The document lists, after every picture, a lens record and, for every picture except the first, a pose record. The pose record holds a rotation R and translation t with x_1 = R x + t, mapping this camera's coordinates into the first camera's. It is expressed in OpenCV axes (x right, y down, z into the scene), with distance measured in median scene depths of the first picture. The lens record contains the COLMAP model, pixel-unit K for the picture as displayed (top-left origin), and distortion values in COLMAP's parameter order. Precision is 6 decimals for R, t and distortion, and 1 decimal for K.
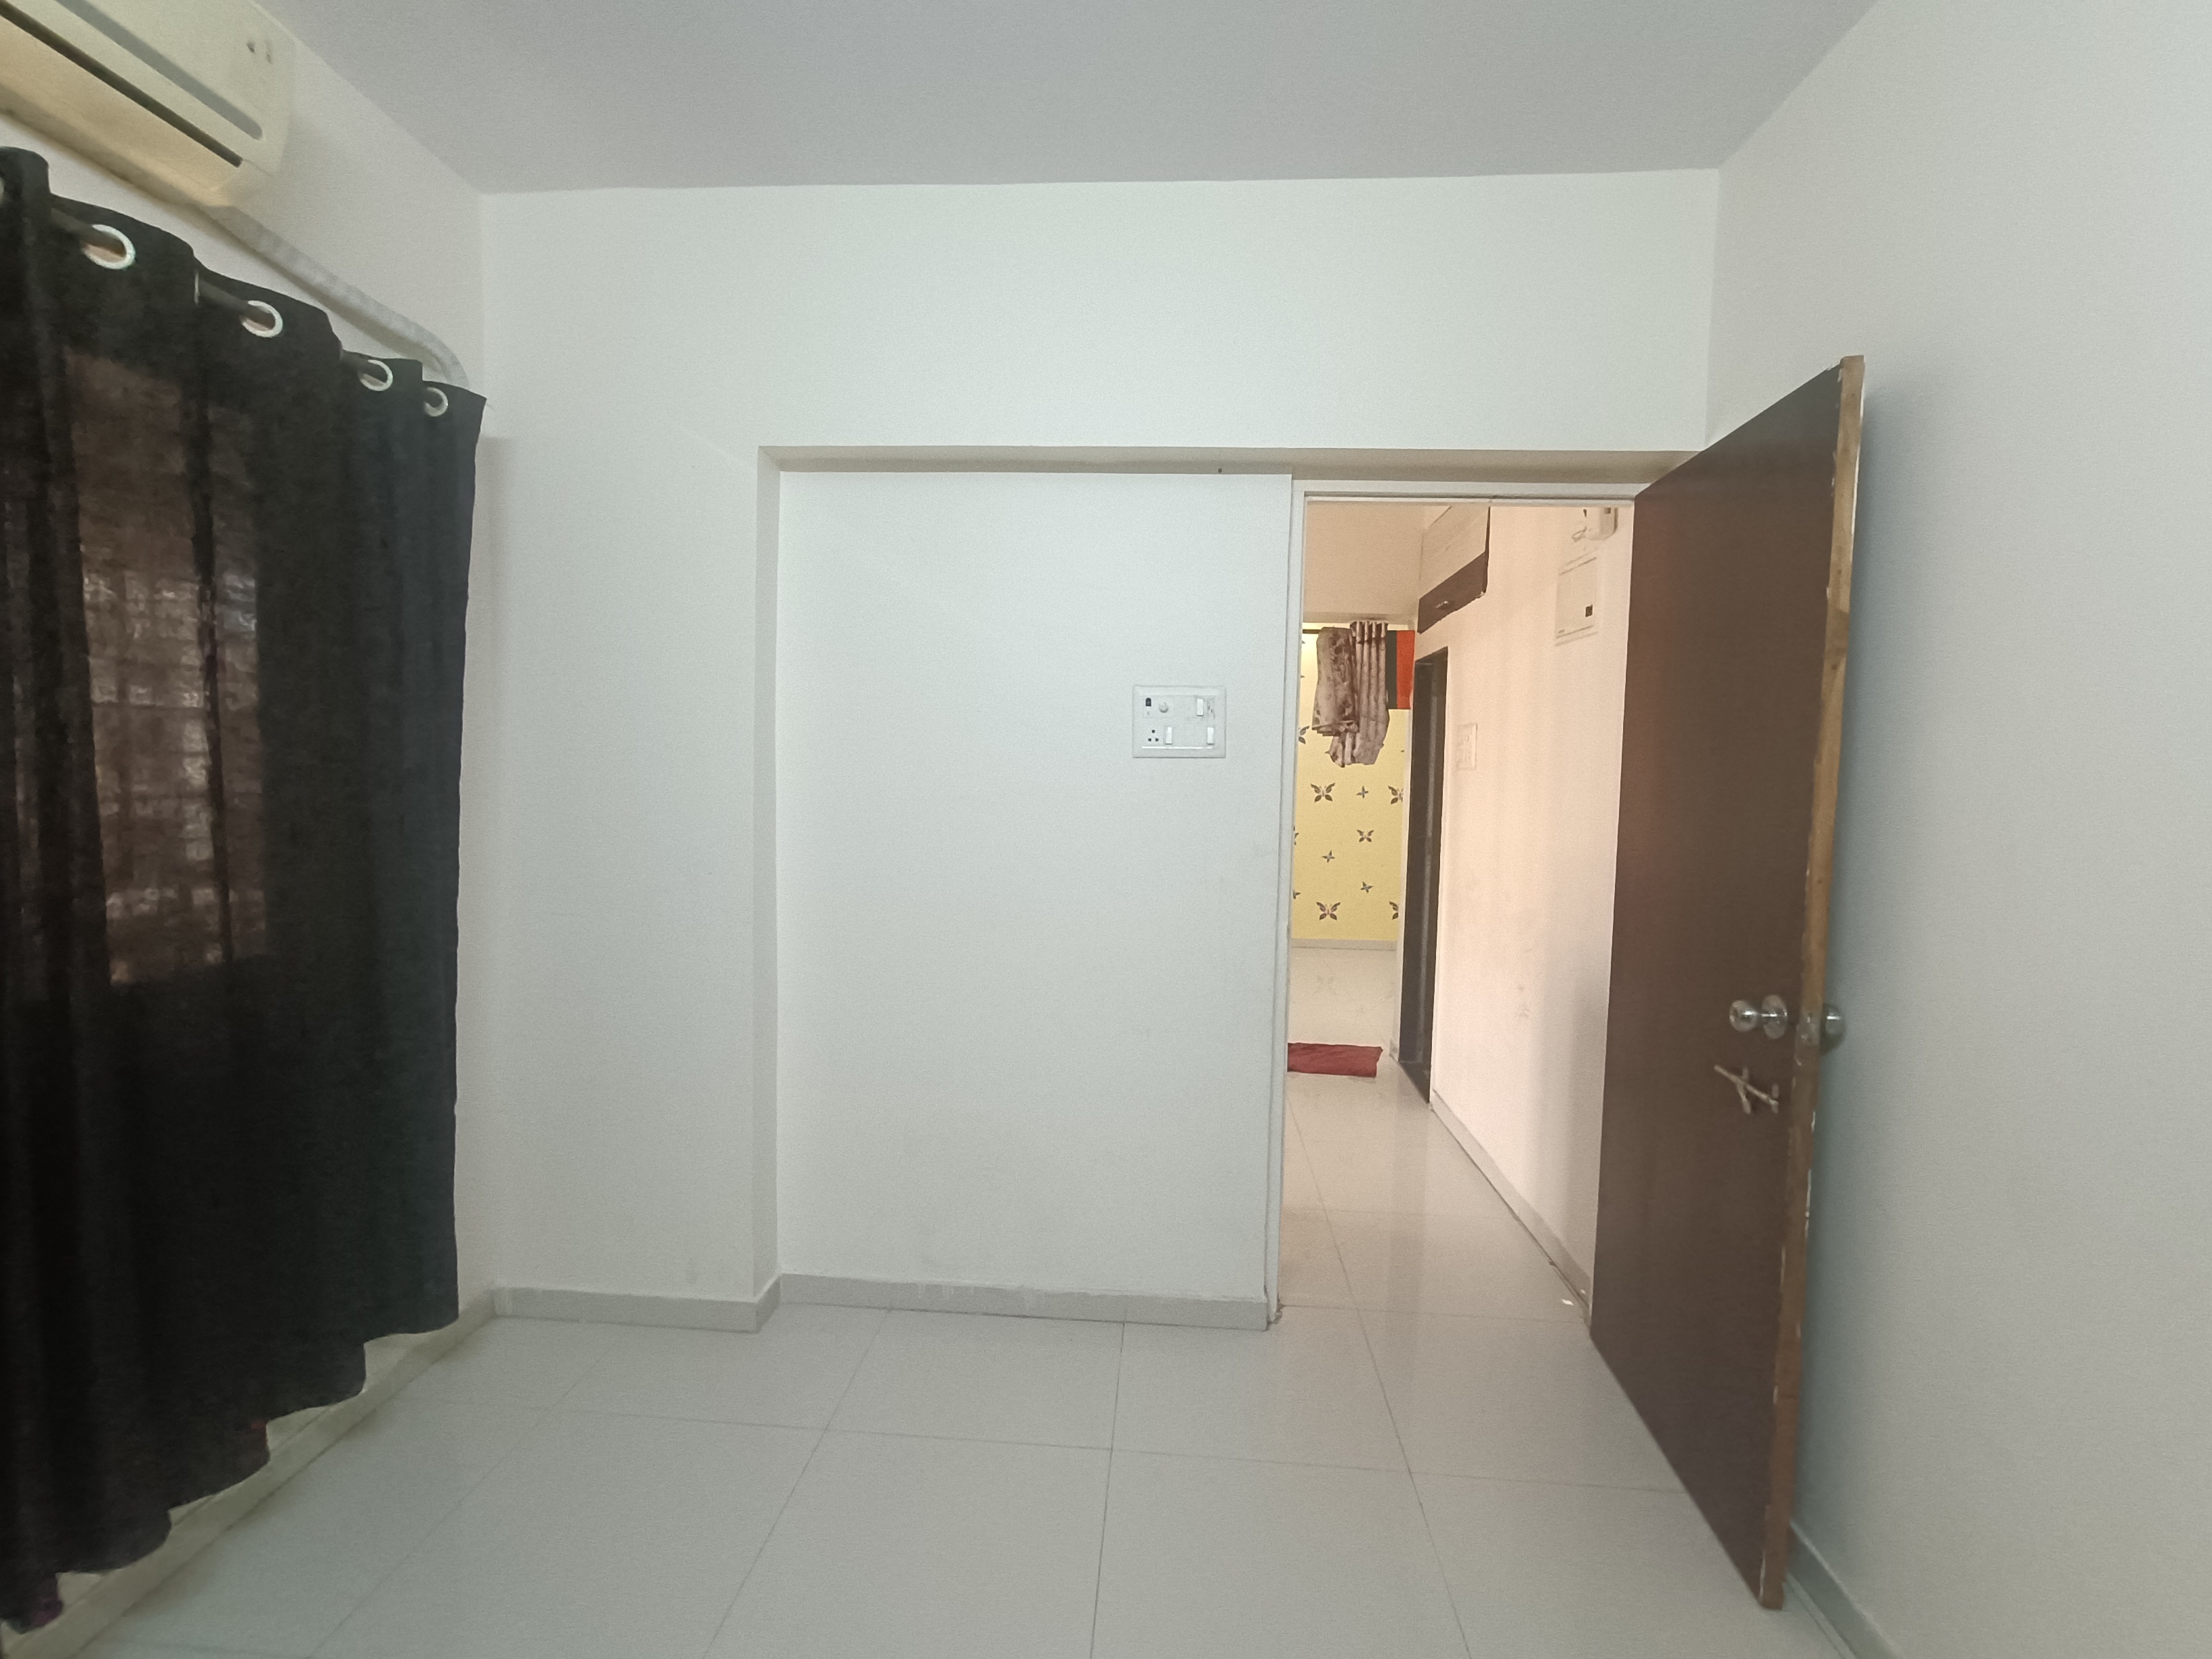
lens RADIAL K [[1006.7, 0, 1105.2], [0, 1006.7, 832.9], [0, 0, 1]] dist [0.005949, 0.002672]
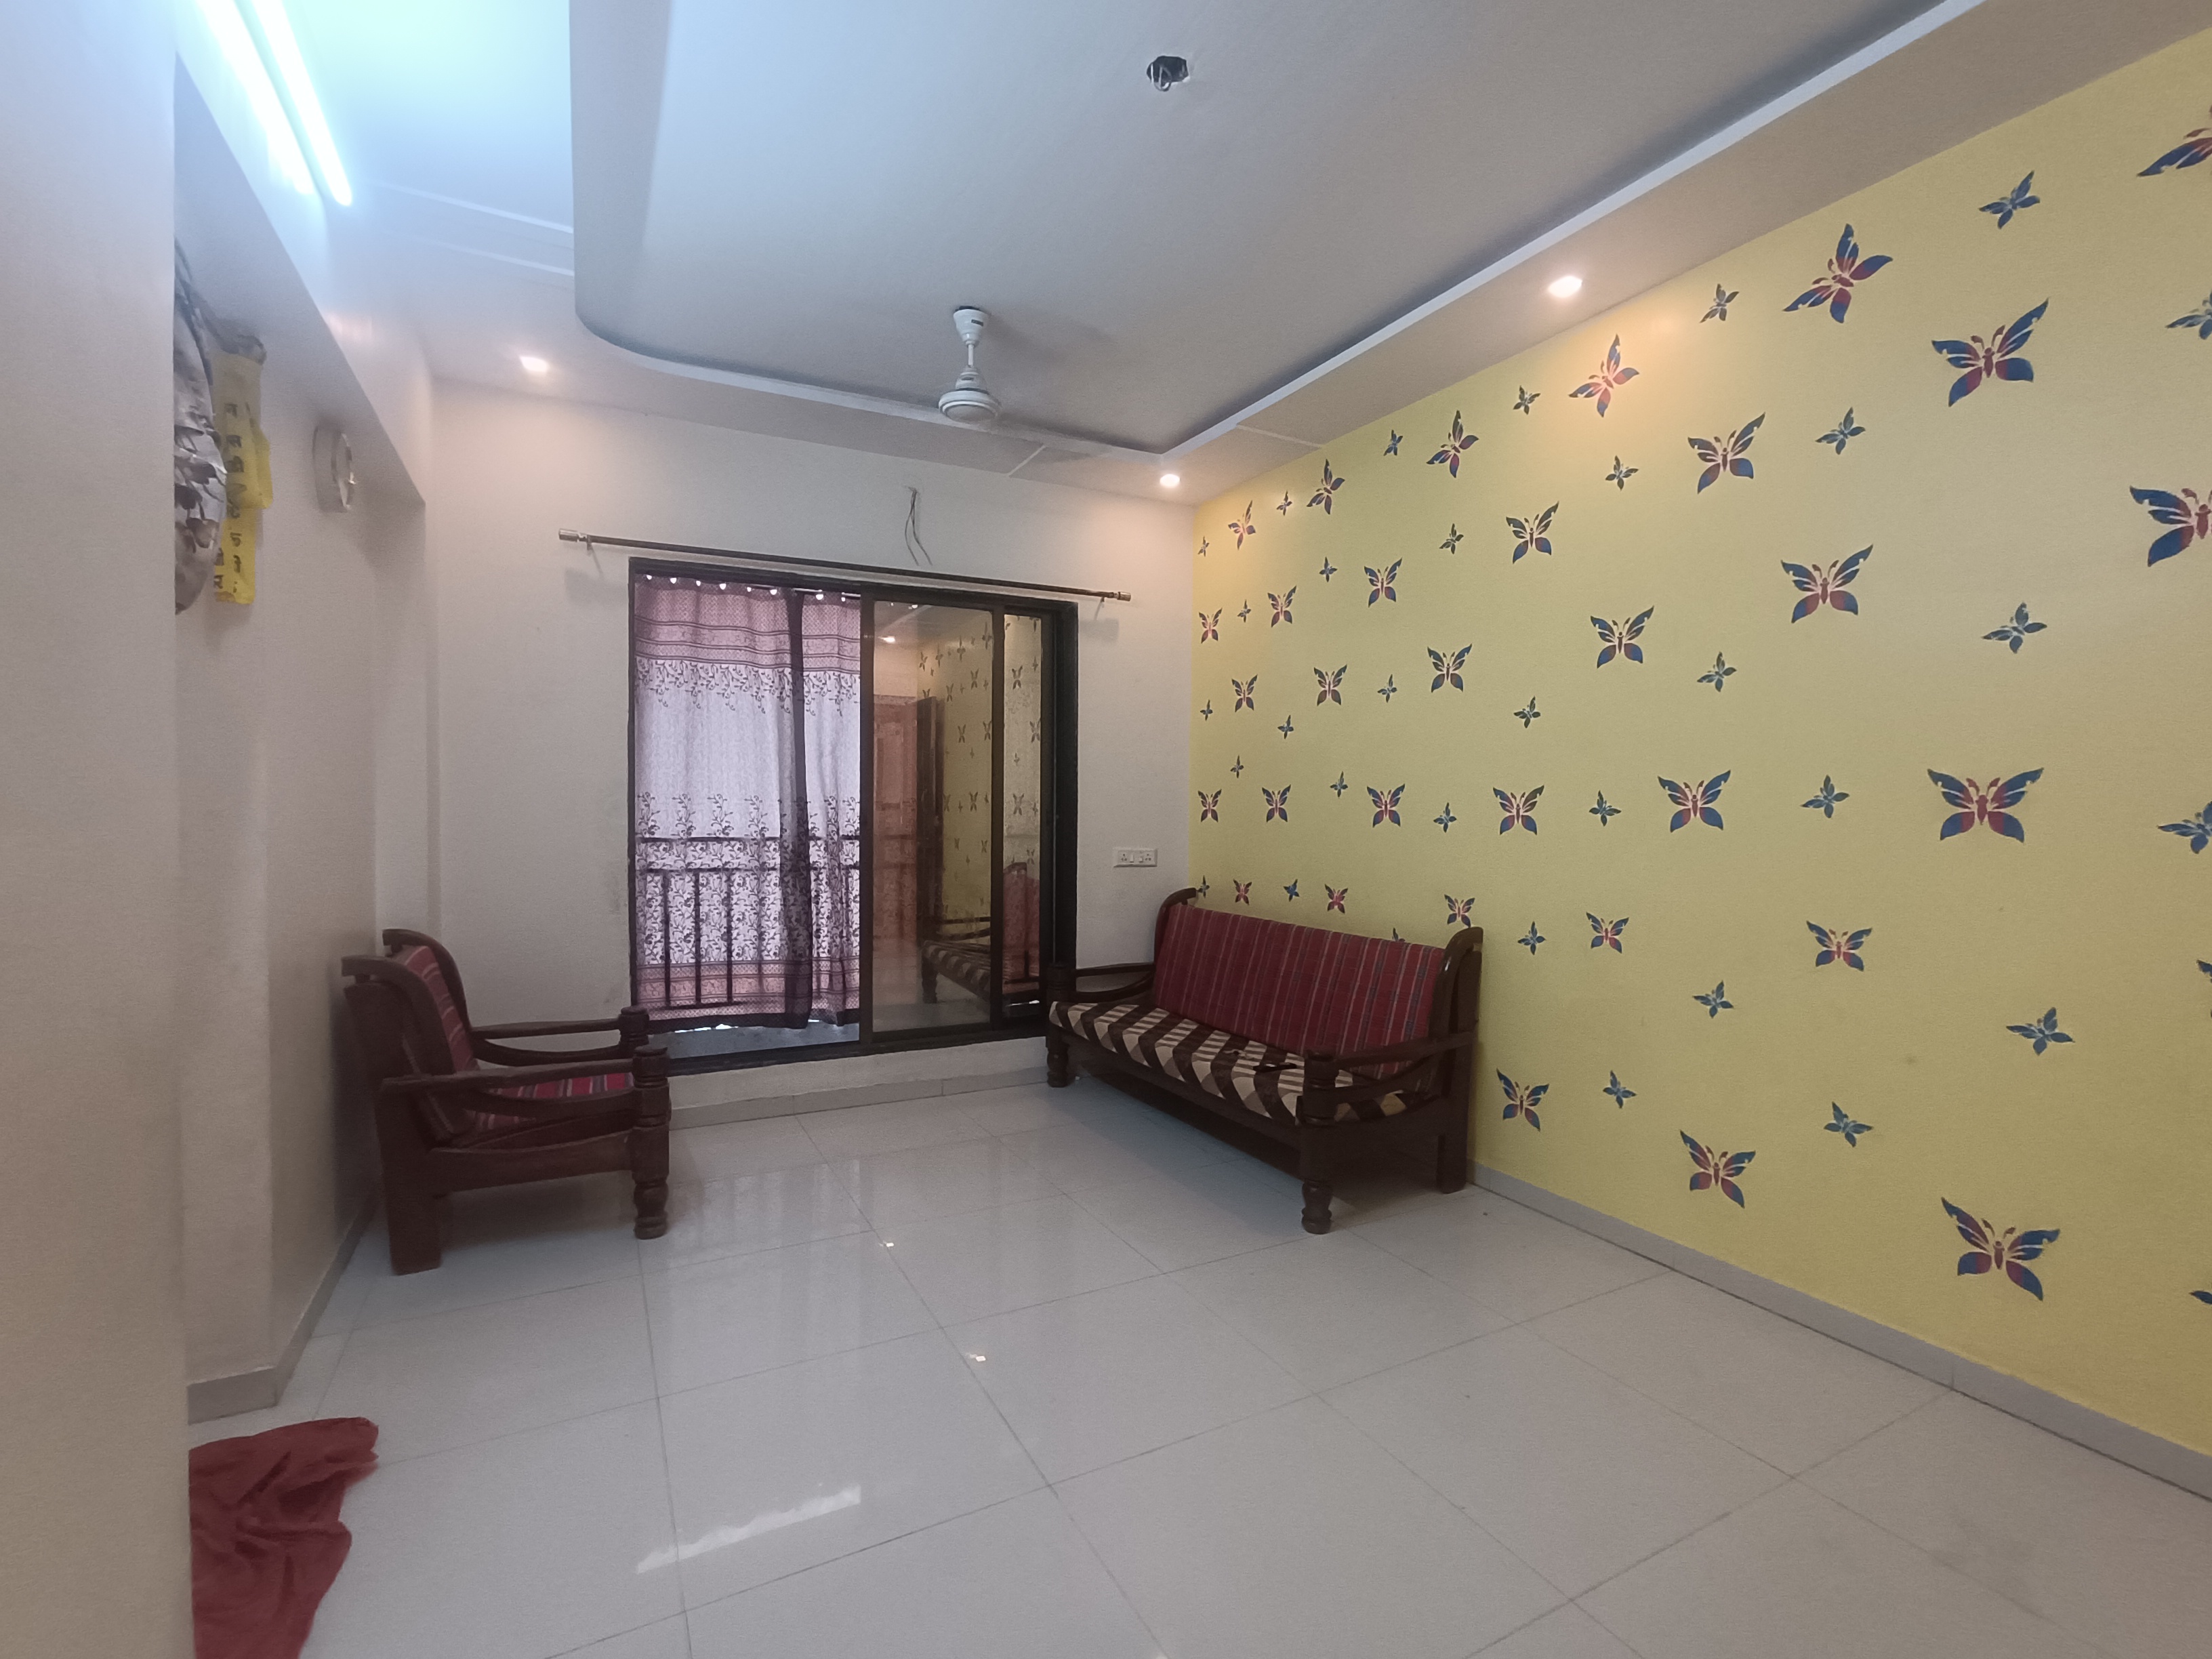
lens RADIAL K [[1006.7, 0, 1103.3], [0, 1006.7, 831.3], [0, 0, 1]] dist [0.005949, 0.002672]
pose [[0.520411, 0.003074, -0.853911, 0.397272], [-0.044925, 0.998707, -0.023784, -0.013823], [0.852733, 0.050740, 0.519876, 0.663818]]
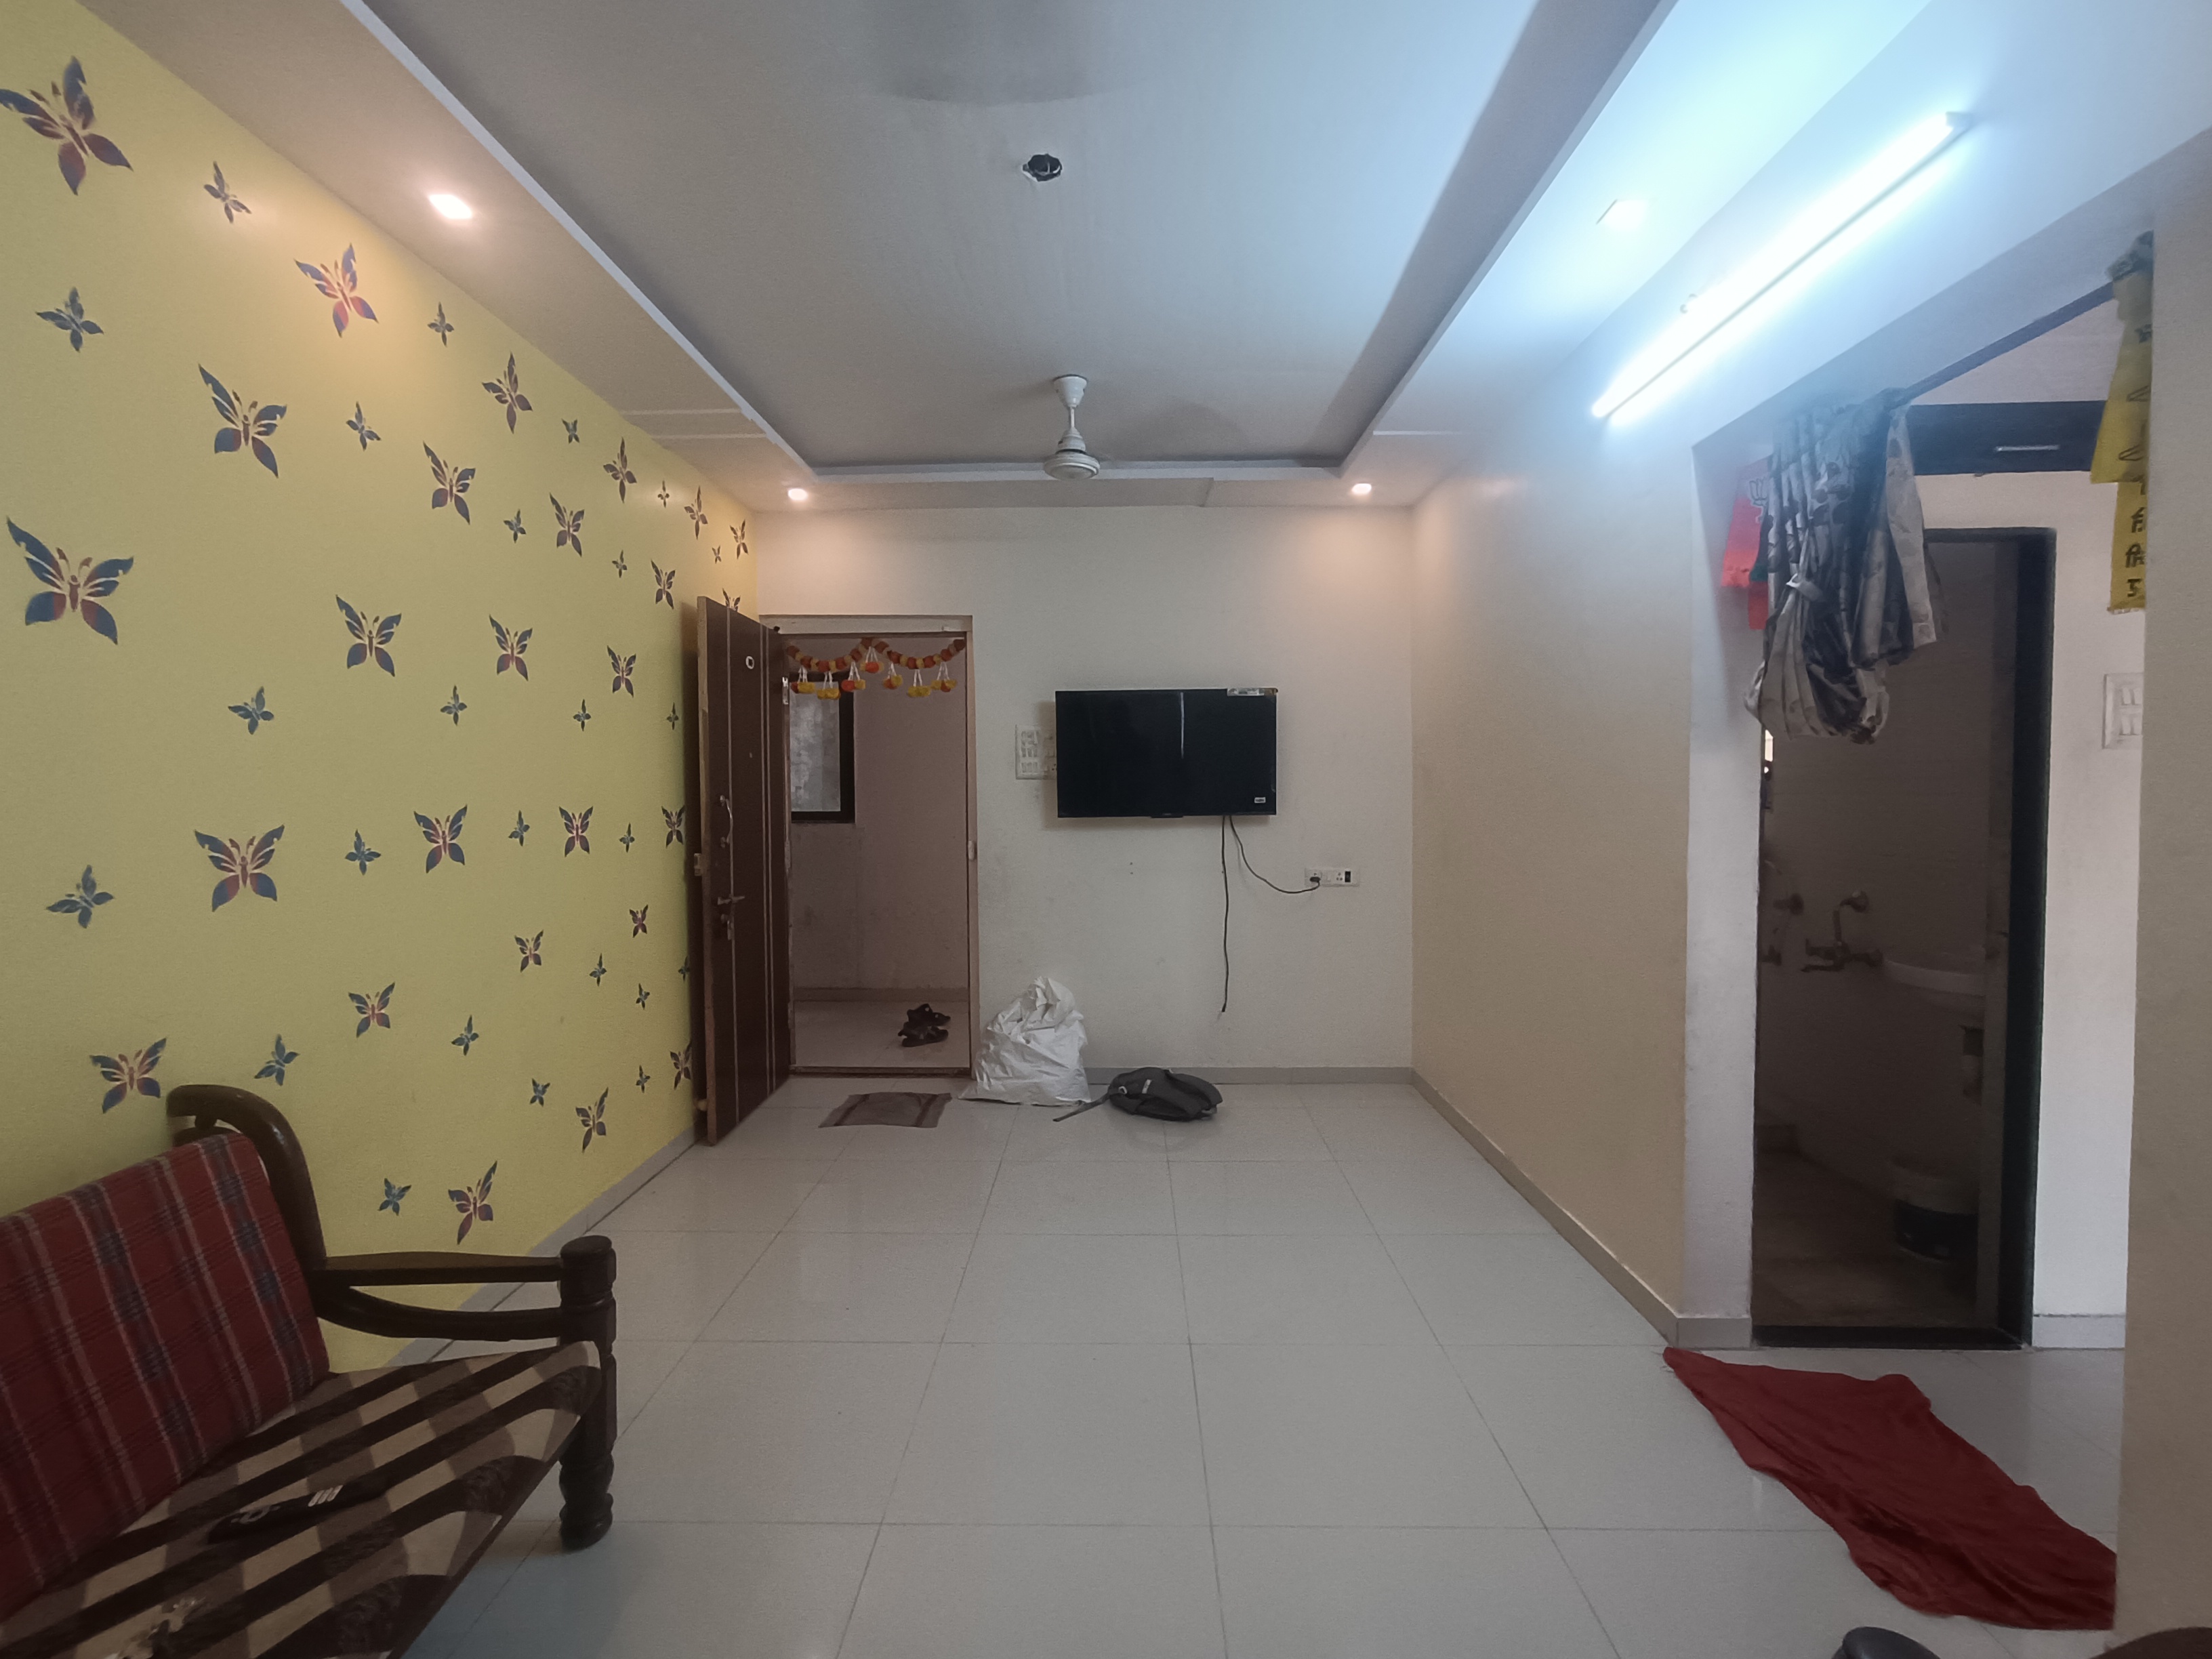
lens RADIAL K [[1006.7, 0, 1106.8], [0, 1006.7, 830.7], [0, 0, 1]] dist [0.005949, 0.002672]
pose [[-0.049243, -0.063726, 0.996752, -0.104051], [0.067069, 0.995499, 0.066959, -0.049401], [-0.996532, 0.070148, -0.044747, 0.809462]]
